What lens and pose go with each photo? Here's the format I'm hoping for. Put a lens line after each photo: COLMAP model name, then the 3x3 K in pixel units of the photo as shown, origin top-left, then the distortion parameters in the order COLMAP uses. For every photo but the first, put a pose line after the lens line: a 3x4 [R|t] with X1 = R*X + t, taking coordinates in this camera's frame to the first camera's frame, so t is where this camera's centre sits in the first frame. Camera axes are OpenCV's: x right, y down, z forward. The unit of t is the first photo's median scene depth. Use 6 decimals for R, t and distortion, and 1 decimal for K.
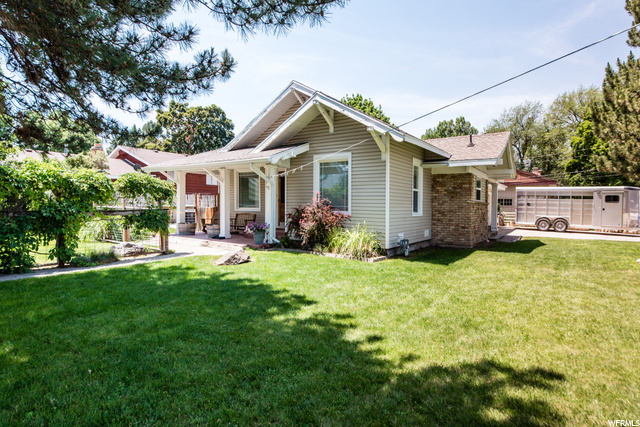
lens RADIAL K [[279.5, 0, 320.0], [0, 279.5, 213.5], [0, 0, 1]] dist [-0.000112, -0.000314]
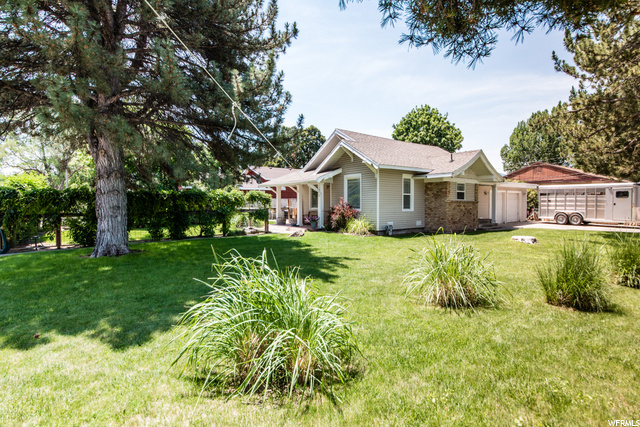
lens RADIAL K [[318.2, 0, 320.0], [0, 318.2, 213.5], [0, 0, 1]] dist [0.000537, 0.000047]
pose [[0.916601, -0.008030, -0.399724, 0.589446], [0.006412, 0.999965, -0.005385, 0.026545], [0.399753, 0.002373, 0.916620, -0.767634]]
